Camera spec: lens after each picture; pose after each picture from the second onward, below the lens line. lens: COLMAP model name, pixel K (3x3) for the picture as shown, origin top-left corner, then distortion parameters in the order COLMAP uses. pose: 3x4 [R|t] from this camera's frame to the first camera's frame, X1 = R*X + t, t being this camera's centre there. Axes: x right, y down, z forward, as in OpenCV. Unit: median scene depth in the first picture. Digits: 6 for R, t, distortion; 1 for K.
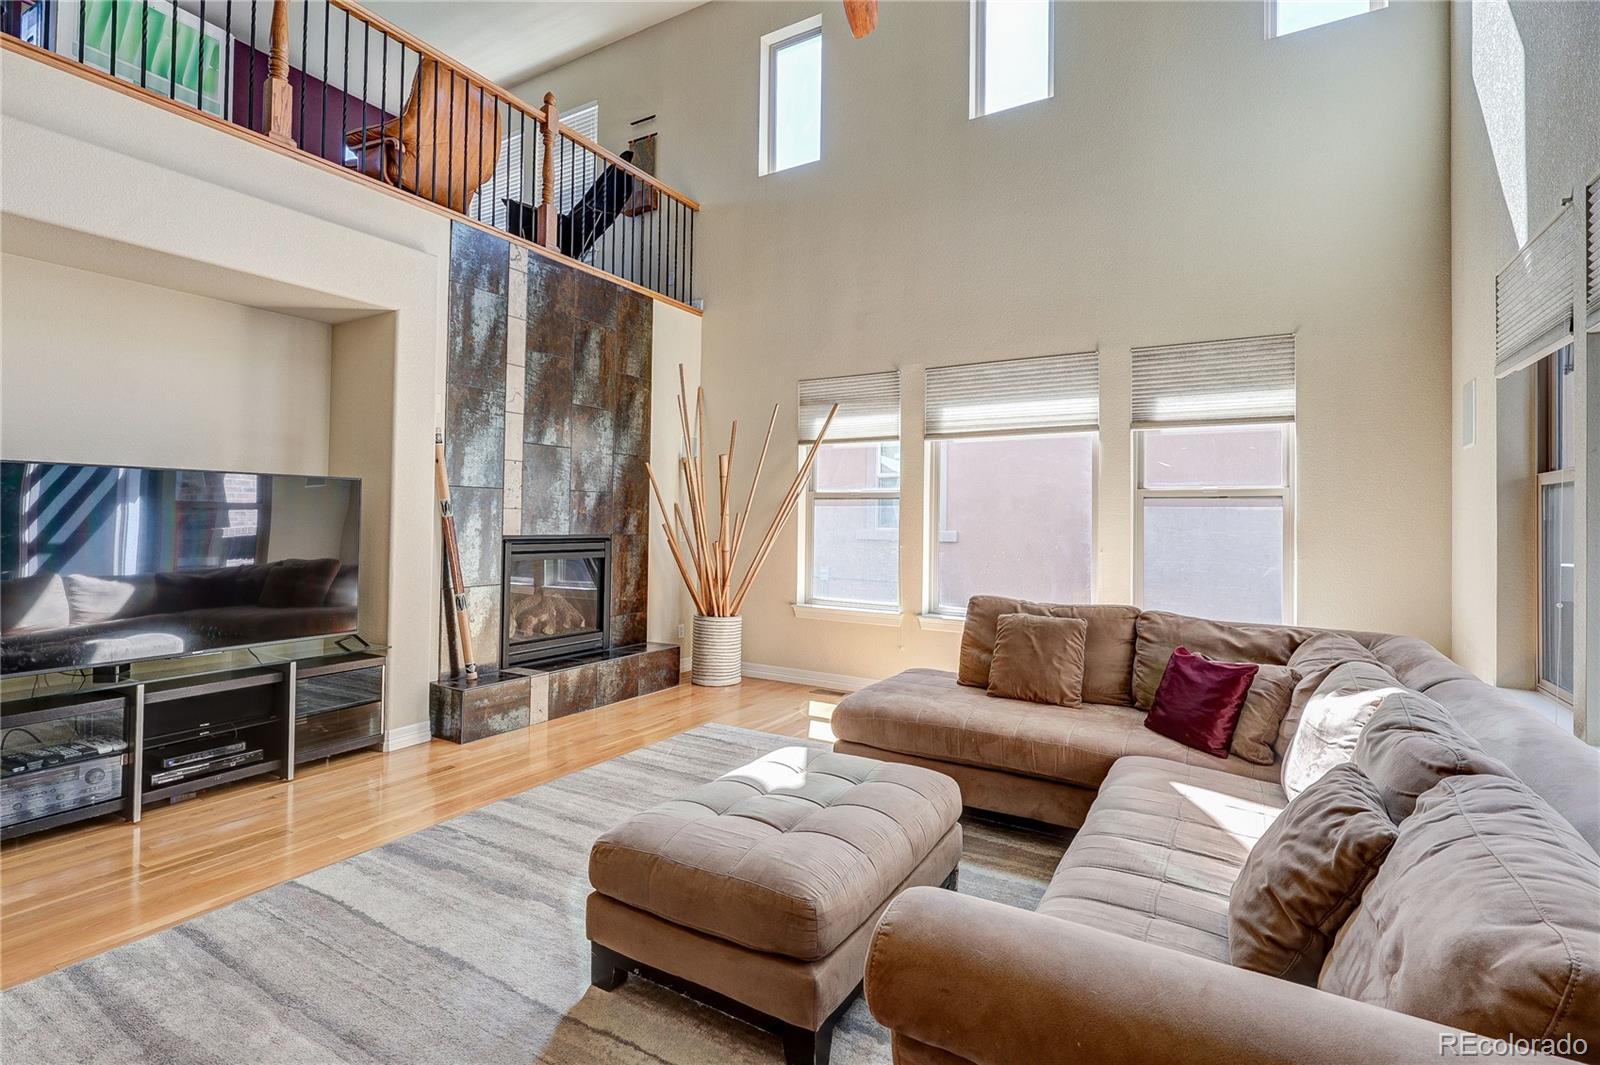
lens RADIAL K [[750.1, 0, 794.8], [0, 750.1, 508.3], [0, 0, 1]] dist [-0.003880, 0.000617]
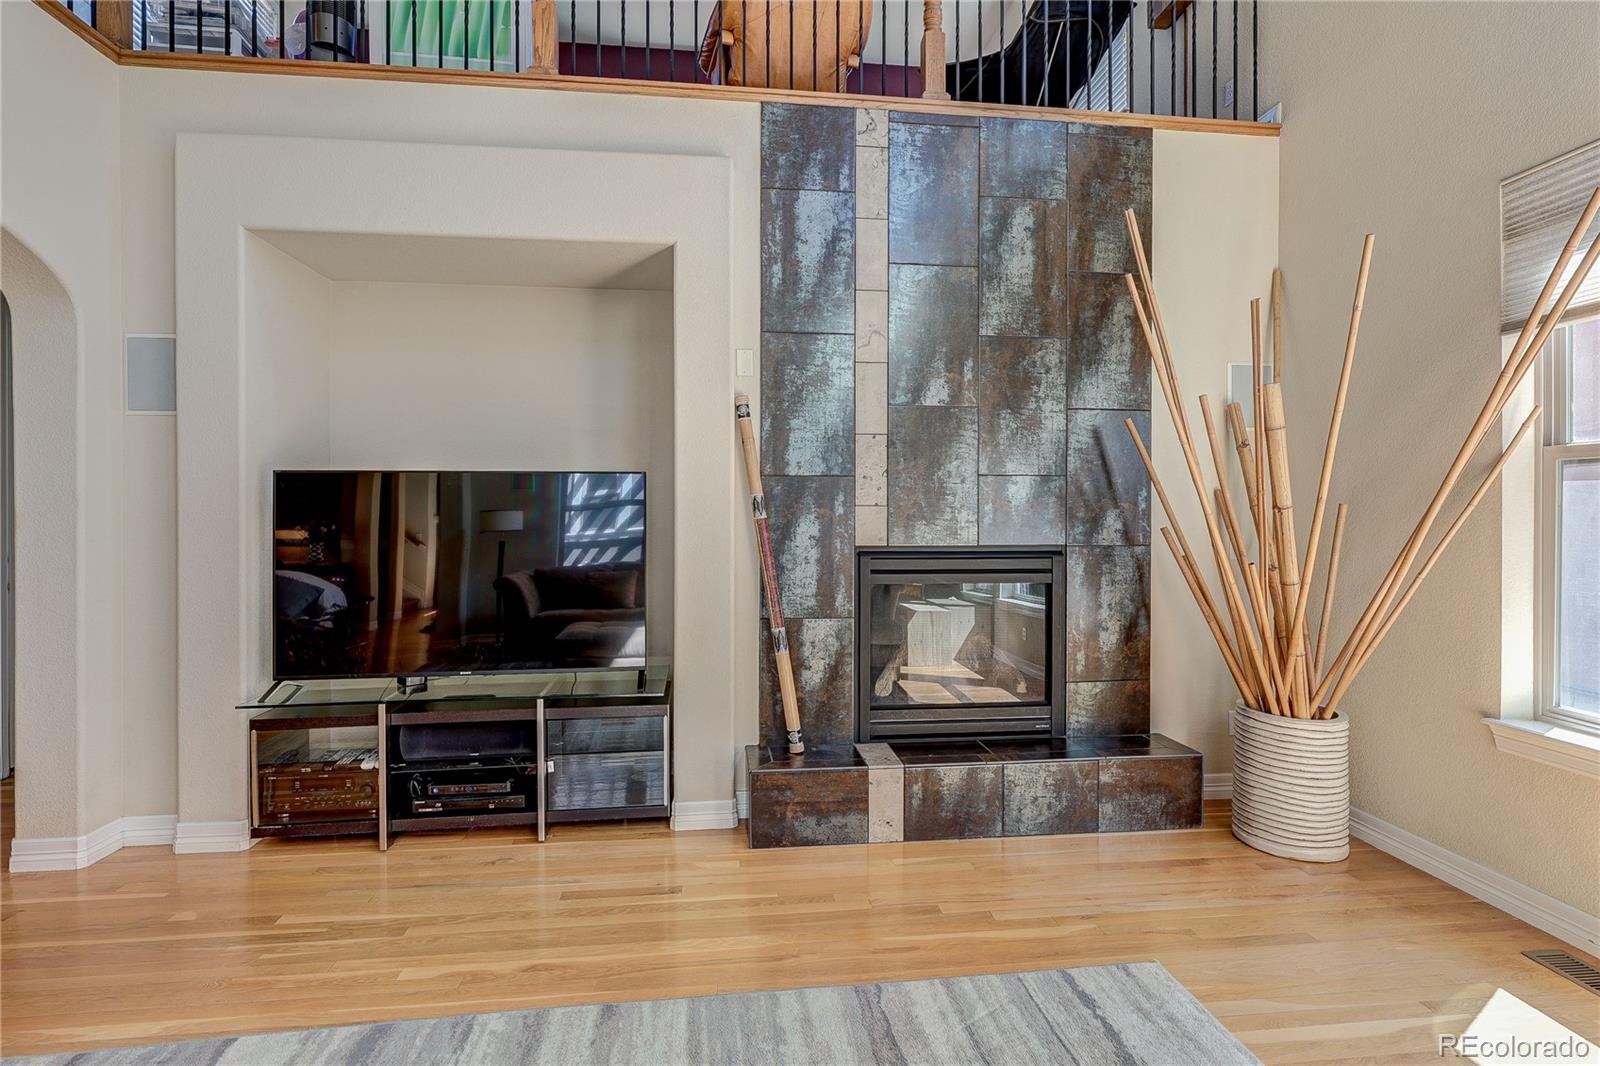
lens RADIAL K [[750.1, 0, 803.5], [0, 750.1, 523.5], [0, 0, 1]] dist [-0.003880, 0.000617]
pose [[0.610332, -0.008560, -0.792099, 0.119979], [0.021092, 0.999763, 0.005447, 0.011666], [0.791865, -0.020032, 0.610368, 0.557486]]
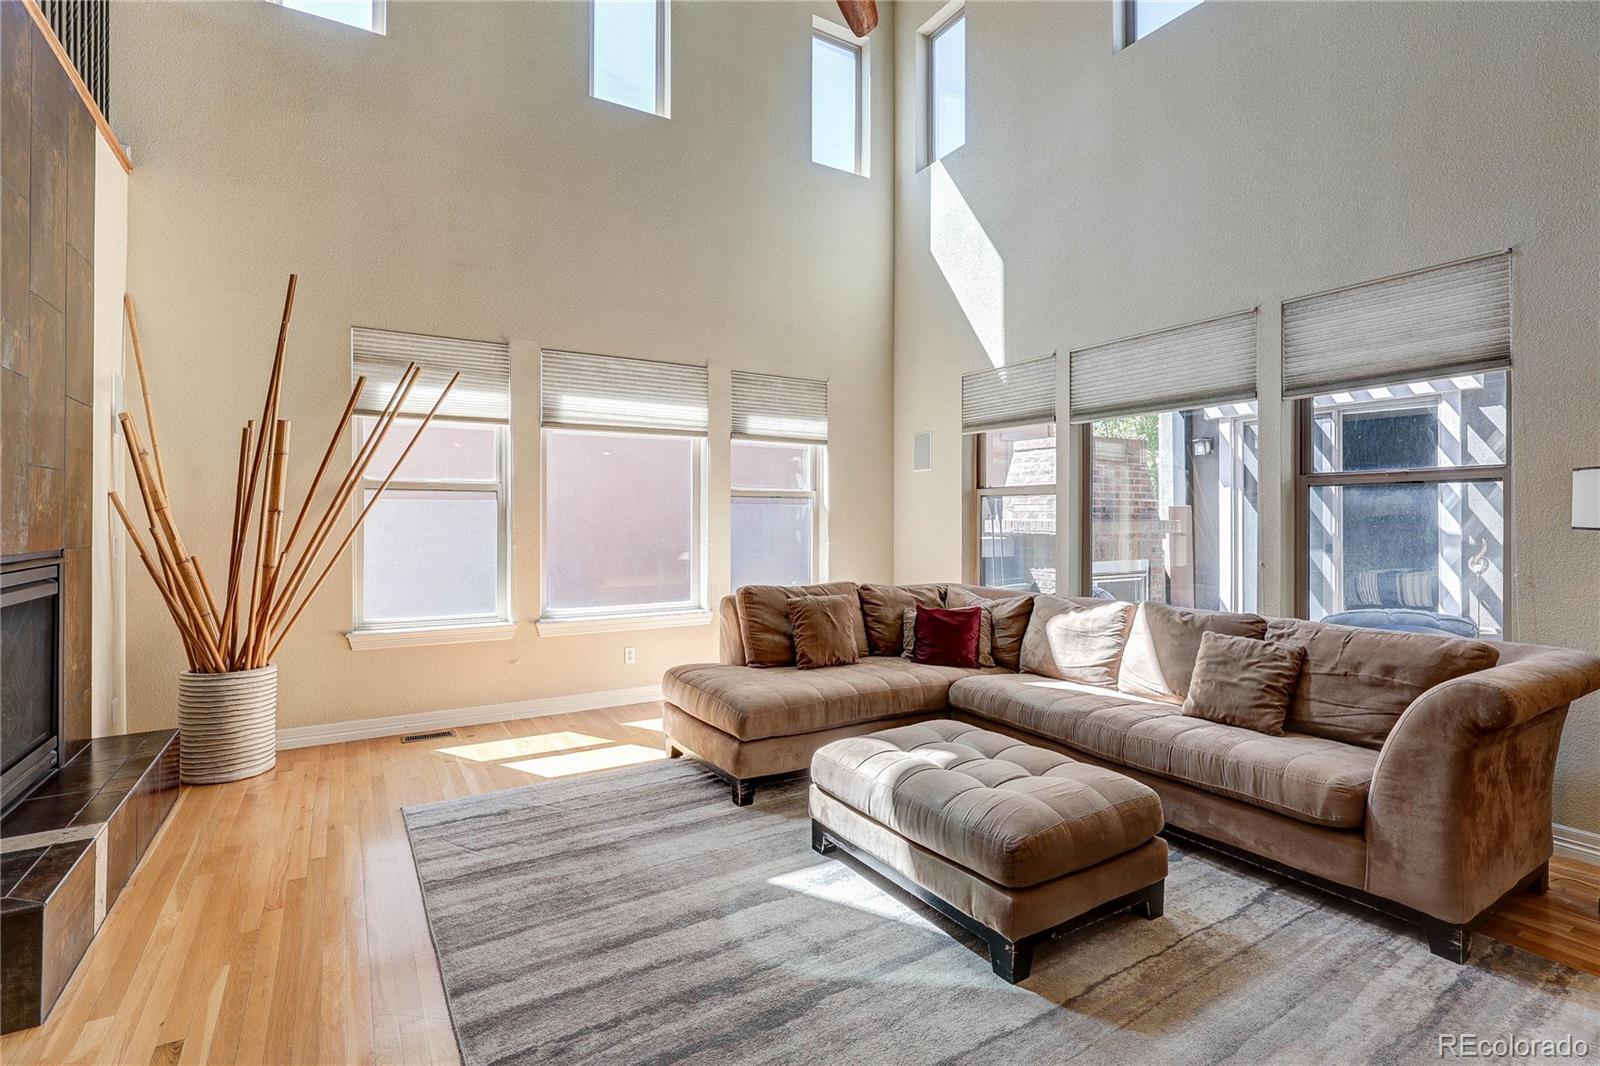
lens RADIAL K [[750.1, 0, 804.8], [0, 750.1, 522.8], [0, 0, 1]] dist [-0.003880, 0.000617]
pose [[0.458450, -0.016781, 0.888562, -0.559930], [-0.011272, 0.999632, 0.024694, -0.002755], [-0.888649, -0.021337, 0.458092, 0.349471]]
